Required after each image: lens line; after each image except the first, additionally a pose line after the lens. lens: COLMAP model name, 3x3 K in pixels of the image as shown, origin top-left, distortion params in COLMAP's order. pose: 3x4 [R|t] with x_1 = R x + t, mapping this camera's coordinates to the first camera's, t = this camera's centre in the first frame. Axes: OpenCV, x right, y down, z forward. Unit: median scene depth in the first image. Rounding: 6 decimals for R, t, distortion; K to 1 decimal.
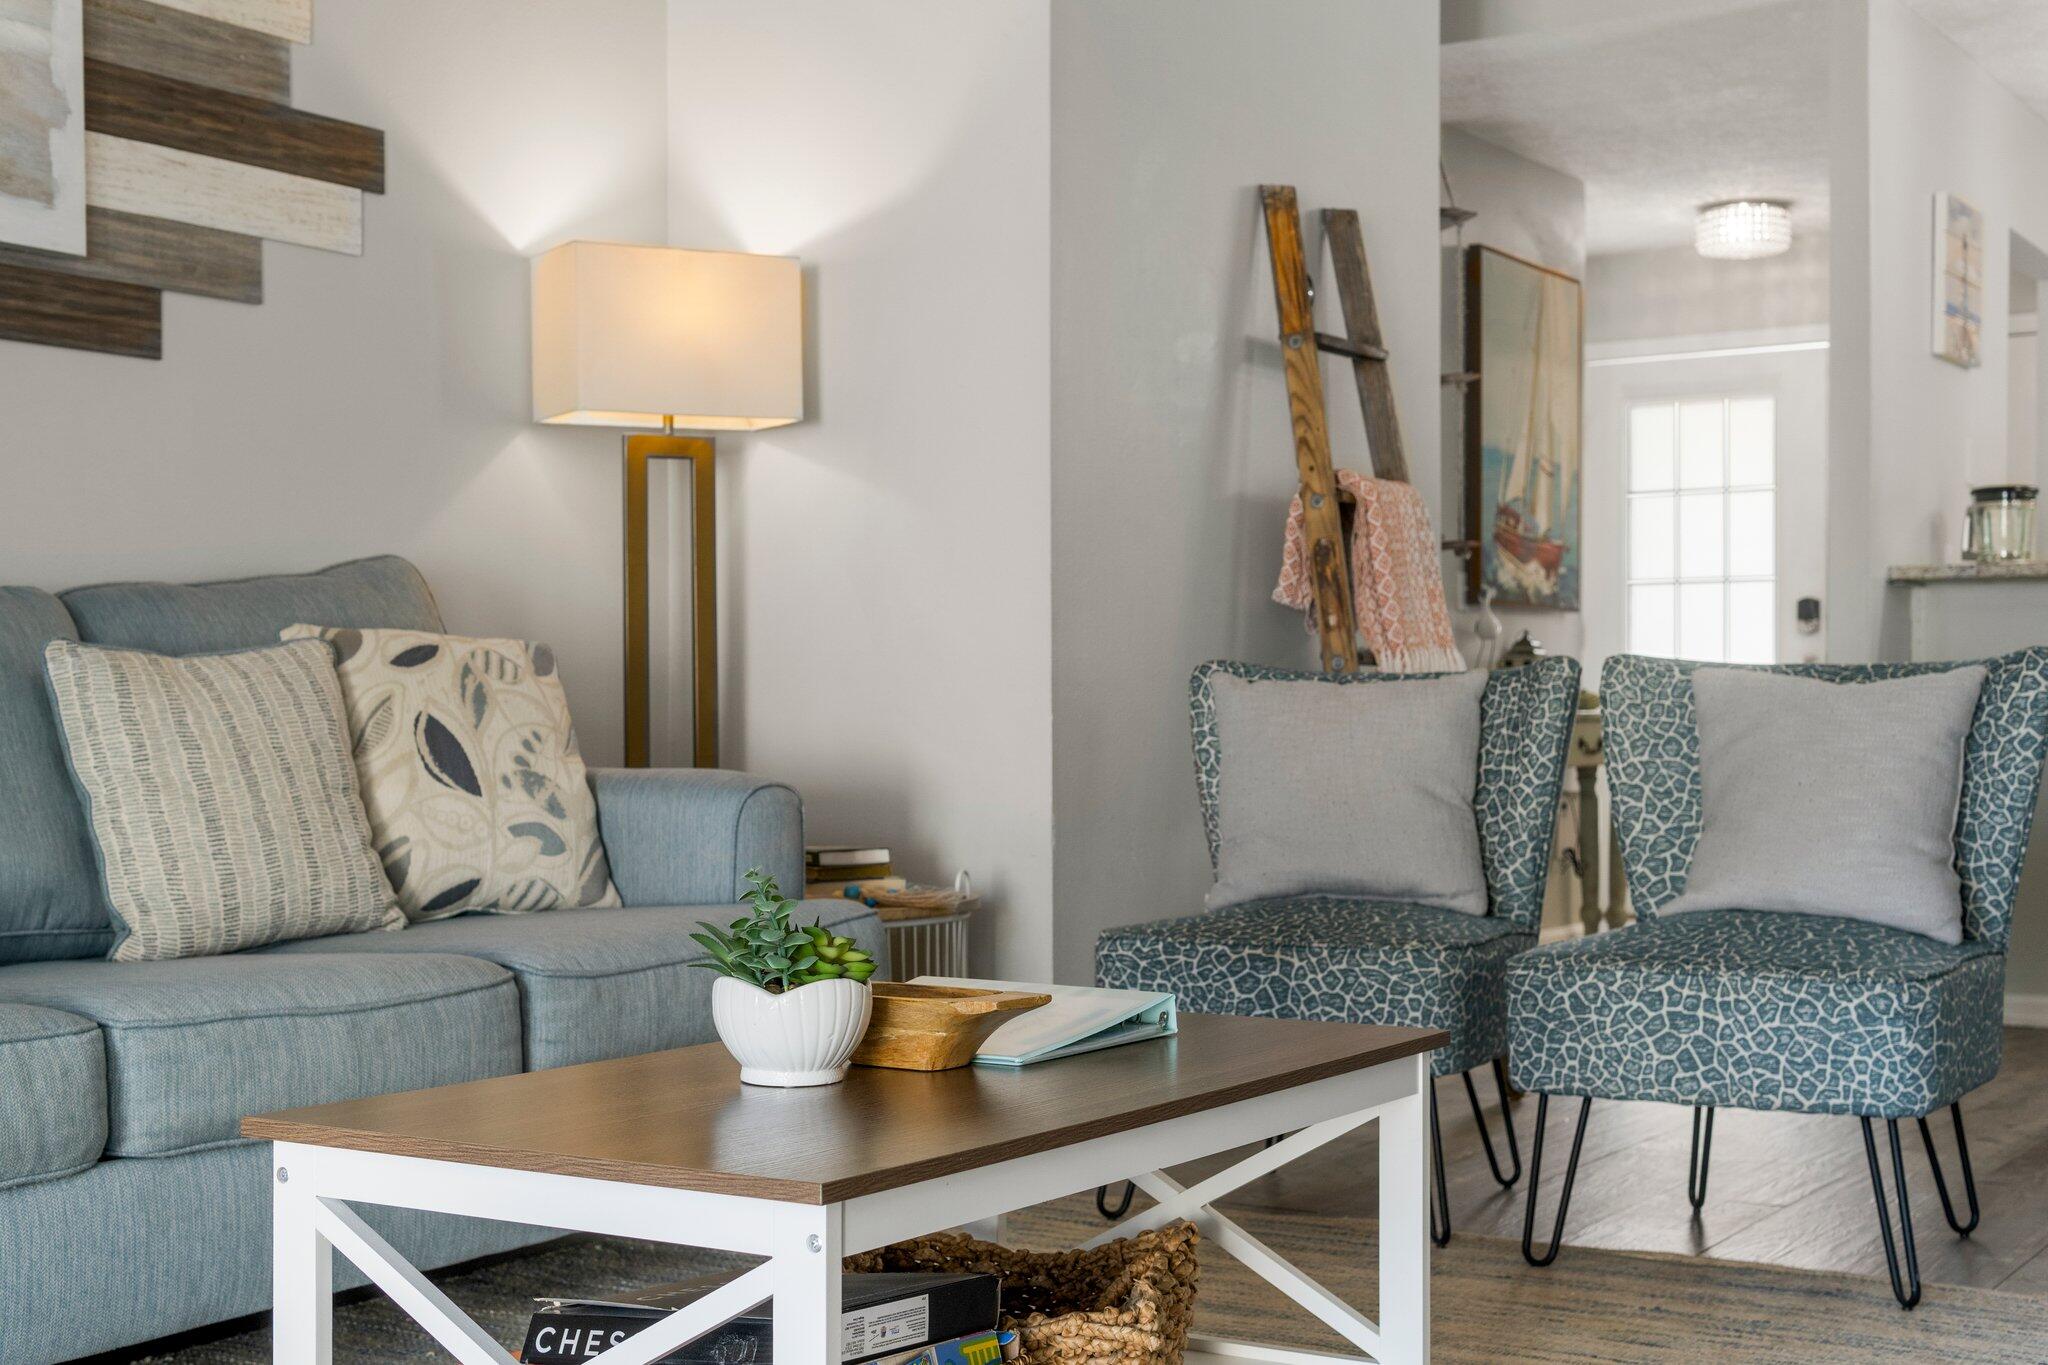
lens RADIAL K [[2770.7, 0, 1031.7], [0, 2770.7, 700.4], [0, 0, 1]] dist [0.045896, 0.000000]
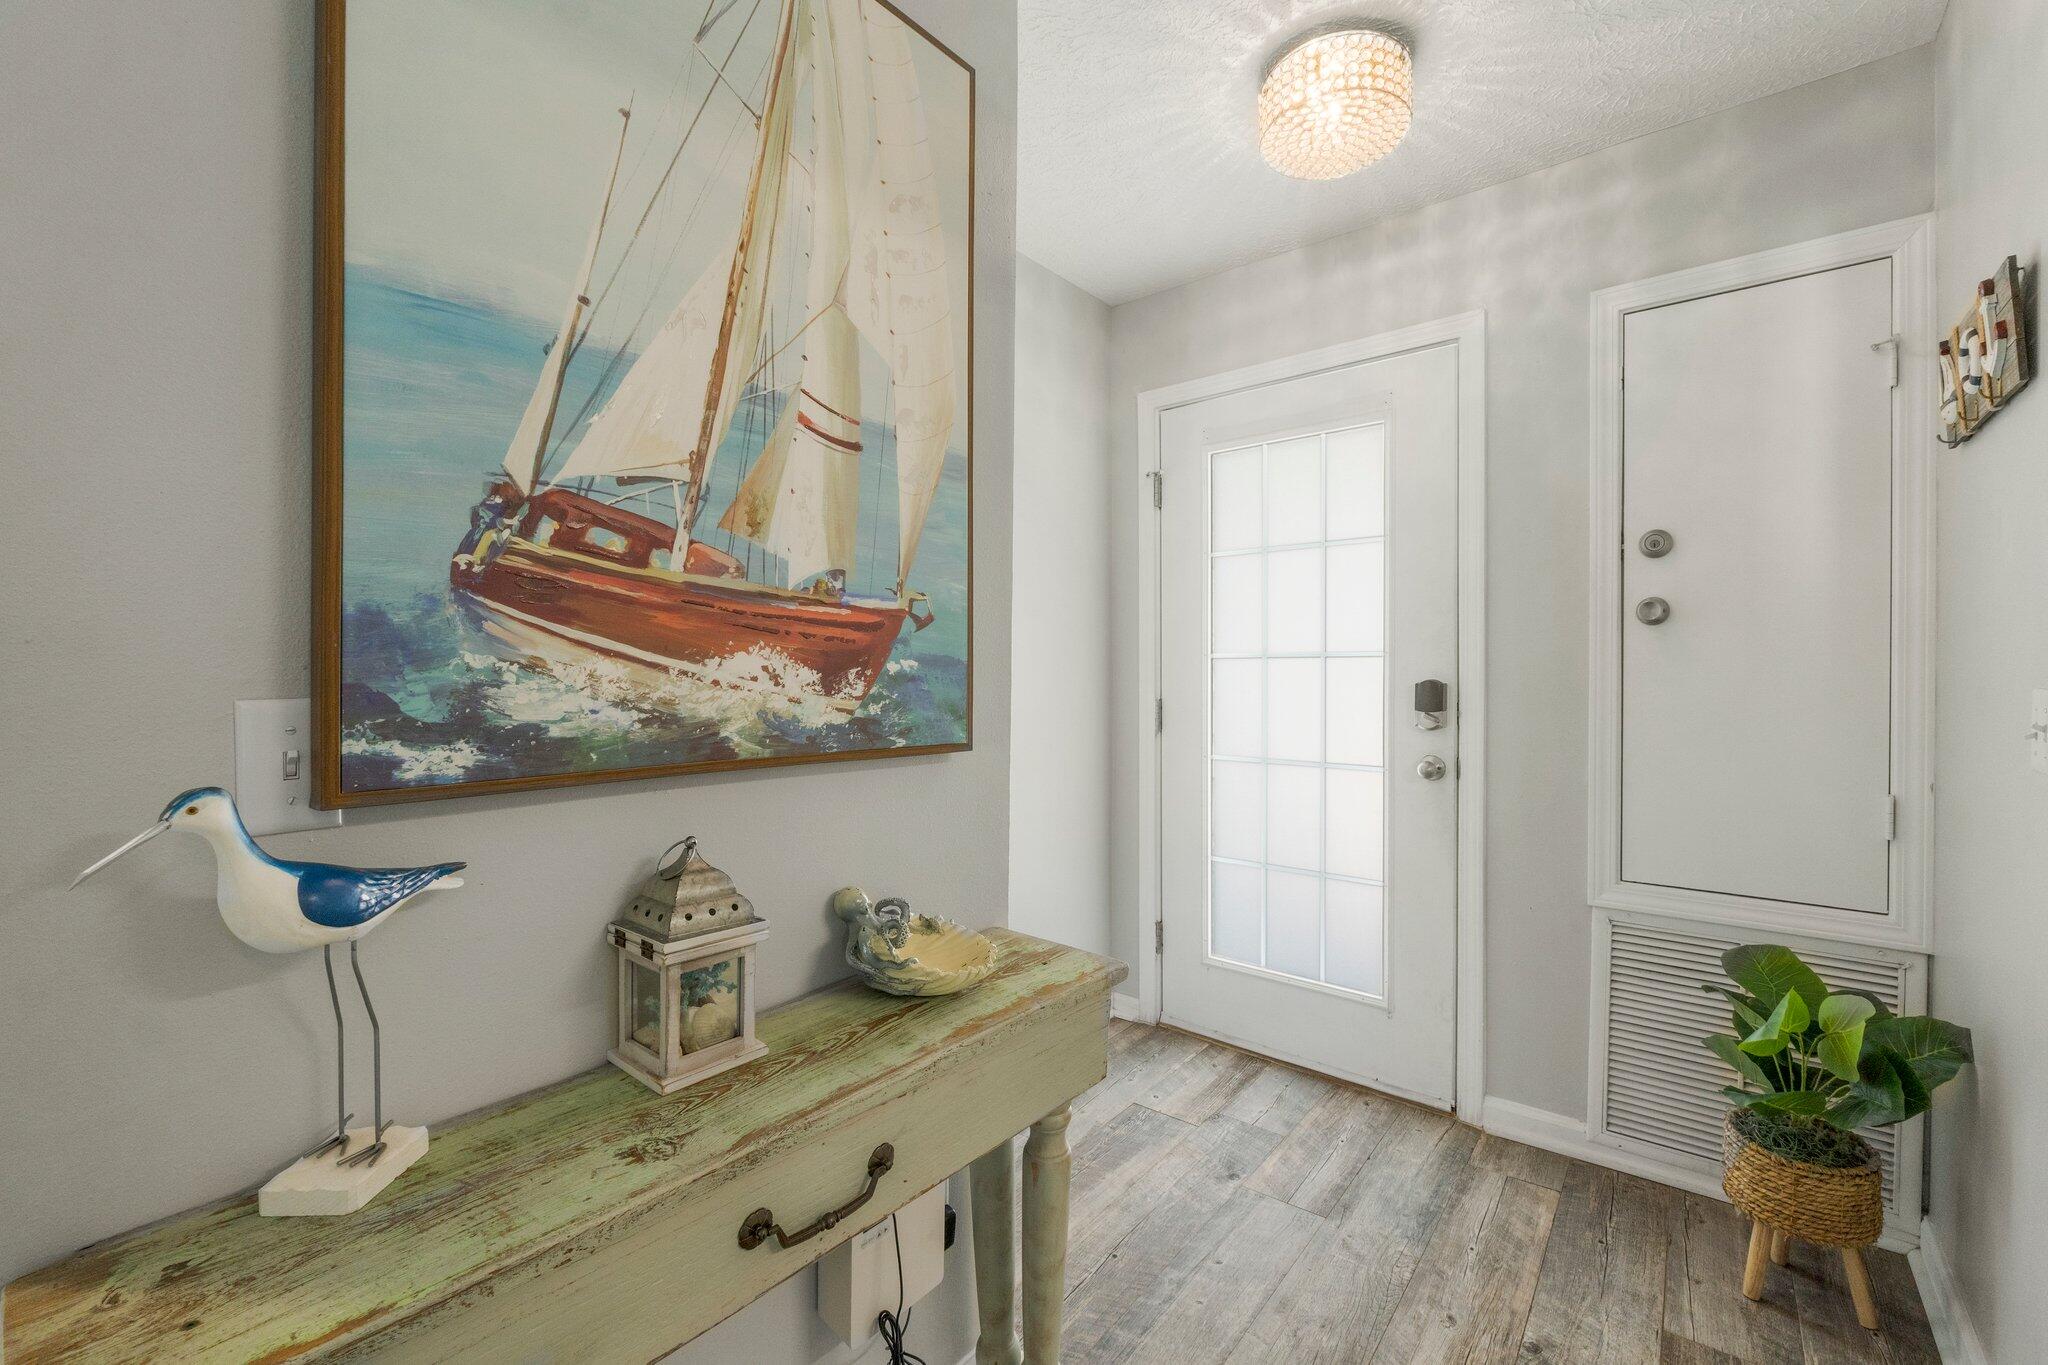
lens RADIAL K [[872.9, 0, 1018.5], [0, 872.9, 684.1], [0, 0, 1]] dist [-0.009482, -0.000400]
pose [[0.990834, 0.000606, -0.135086, 0.501783], [0.001446, 0.999885, 0.015088, -0.100436], [0.135080, -0.015145, 0.990719, 1.882984]]
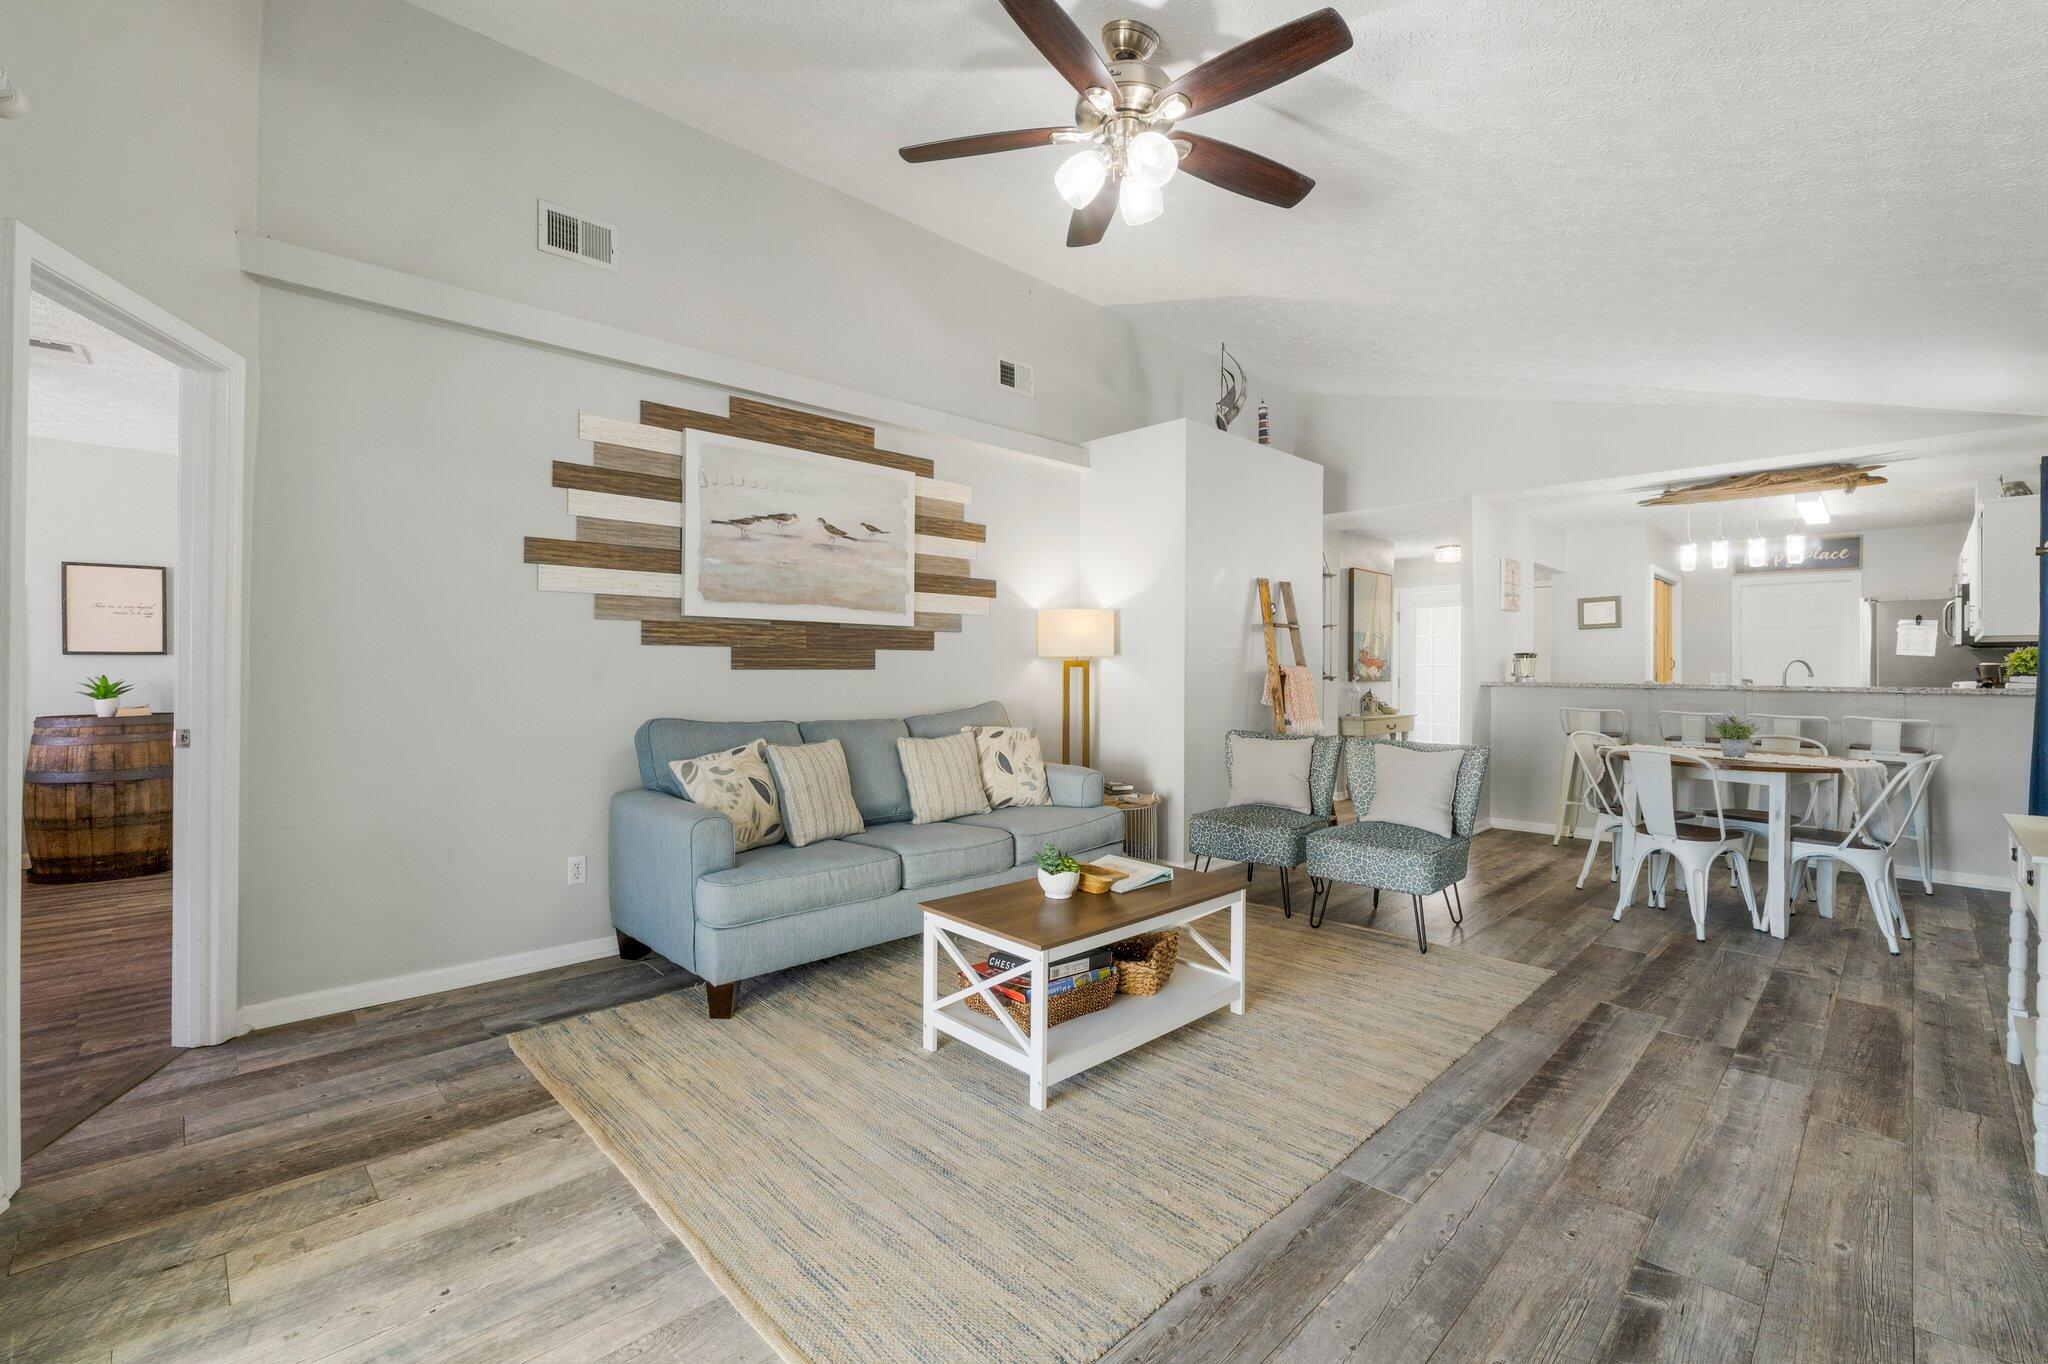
lens RADIAL K [[872.9, 0, 1031.2], [0, 872.9, 667.8], [0, 0, 1]] dist [-0.009482, -0.000400]
pose [[0.970286, 0.008143, -0.241822, 0.094955], [-0.007646, 0.999966, 0.002990, -0.103399], [0.241839, -0.001052, 0.970316, -0.098483]]
